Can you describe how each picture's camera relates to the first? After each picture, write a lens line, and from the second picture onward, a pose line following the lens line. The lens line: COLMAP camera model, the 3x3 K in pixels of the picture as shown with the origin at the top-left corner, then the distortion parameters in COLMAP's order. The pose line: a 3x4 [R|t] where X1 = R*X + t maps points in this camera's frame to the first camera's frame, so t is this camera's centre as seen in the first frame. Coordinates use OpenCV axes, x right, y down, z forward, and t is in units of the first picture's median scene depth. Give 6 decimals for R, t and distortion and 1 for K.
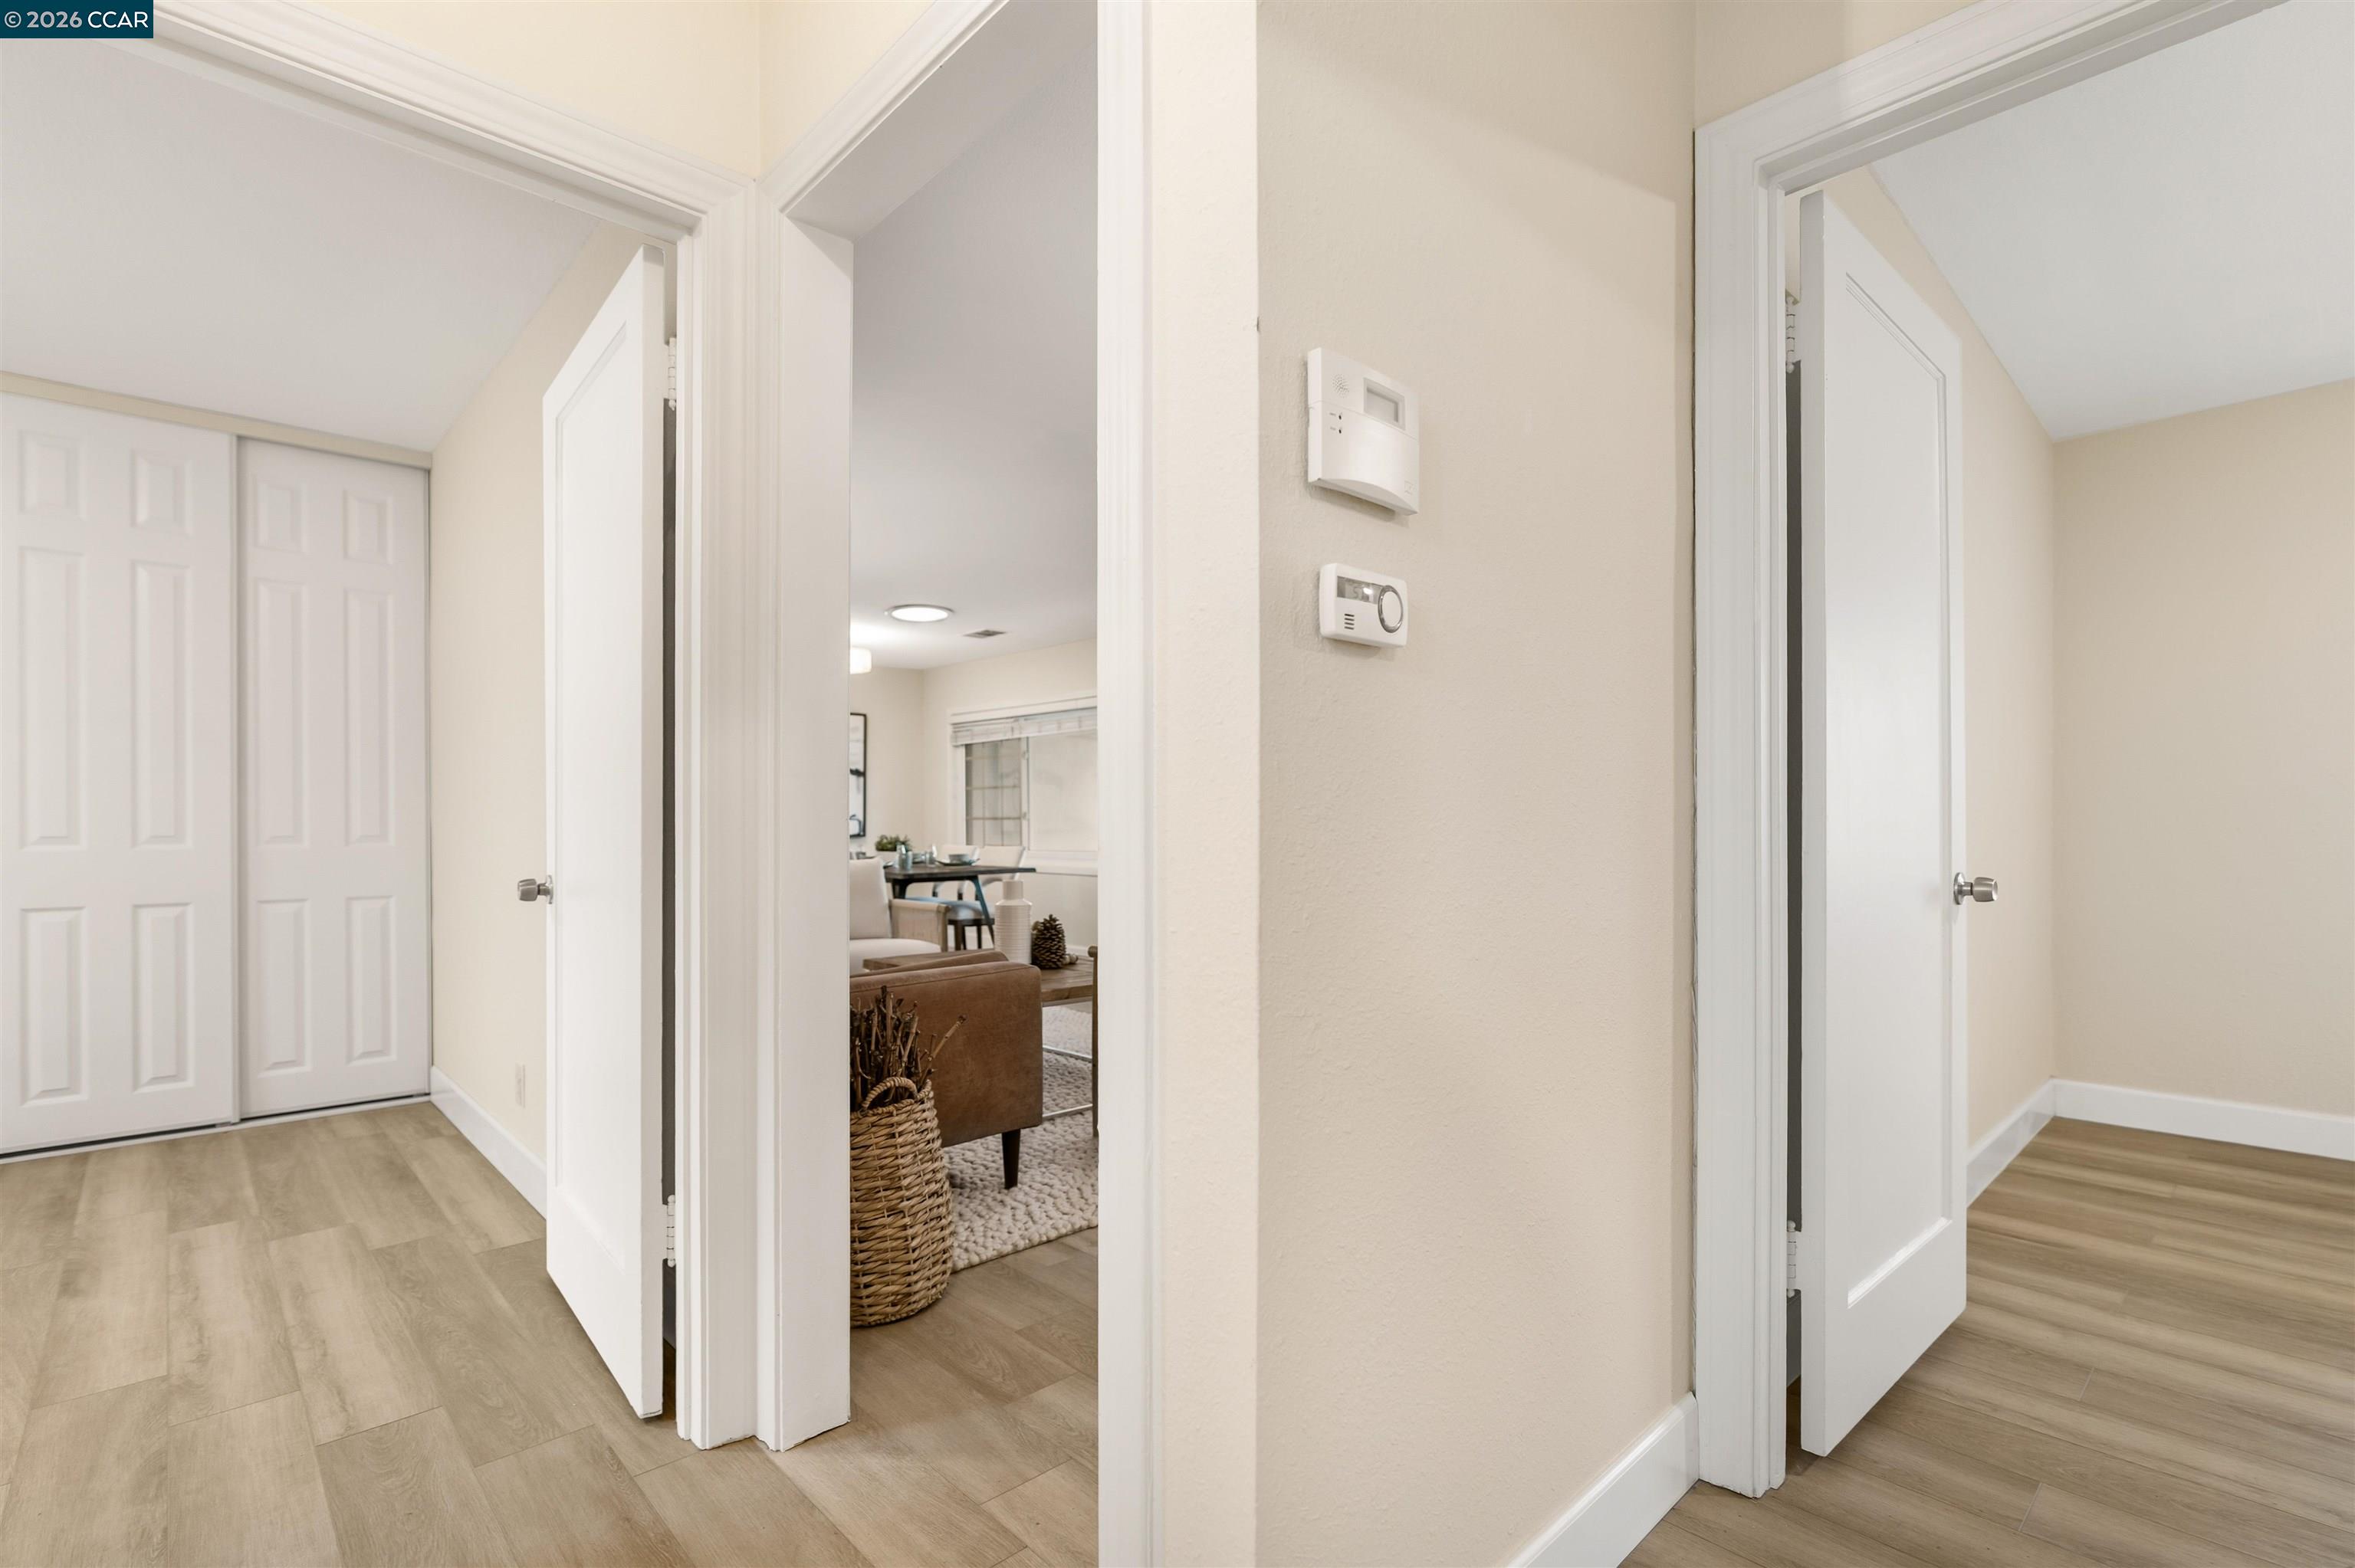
lens RADIAL K [[1063.5, 0, 1175.9], [0, 1063.5, 790.7], [0, 0, 1]] dist [-0.005646, 0.001448]
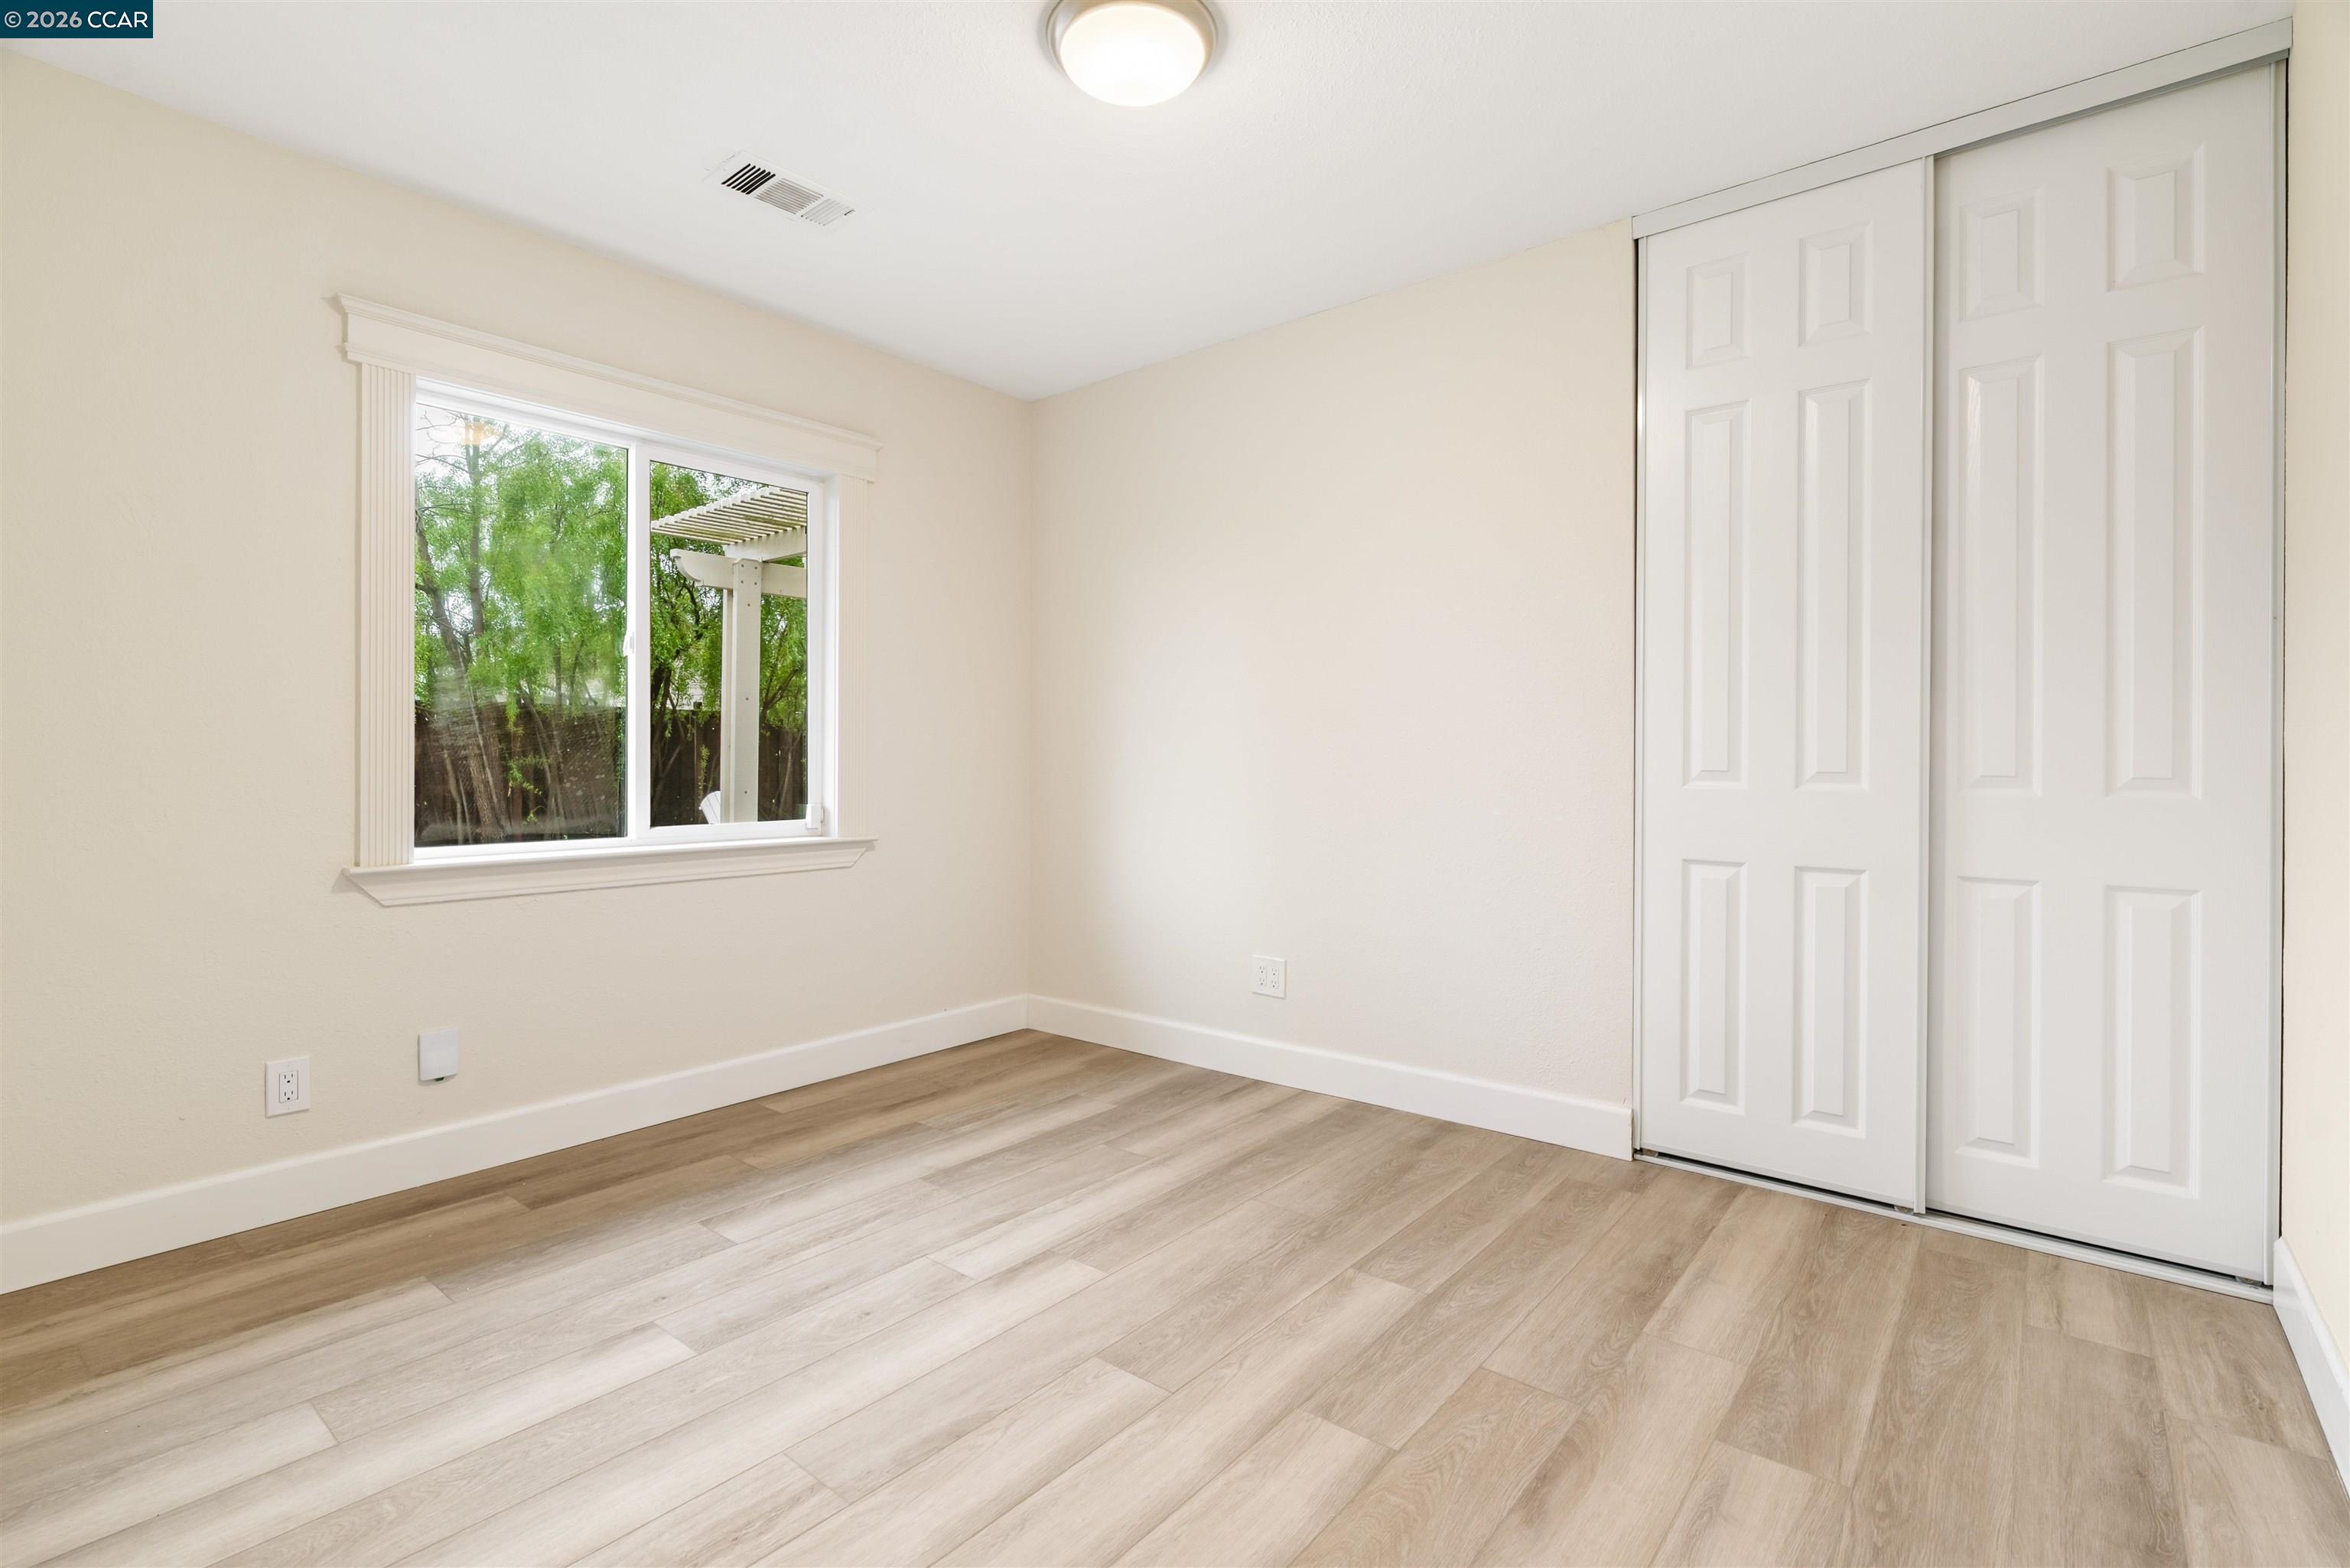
lens RADIAL K [[1069.0, 0, 1175.0], [0, 1069.0, 784.0], [0, 0, 1]] dist [-0.005713, 0.000723]
pose [[0.120240, 0.030156, -0.992287, -0.304253], [0.027019, 0.999069, 0.033636, 0.015295], [0.992377, -0.030856, 0.119313, 0.481647]]
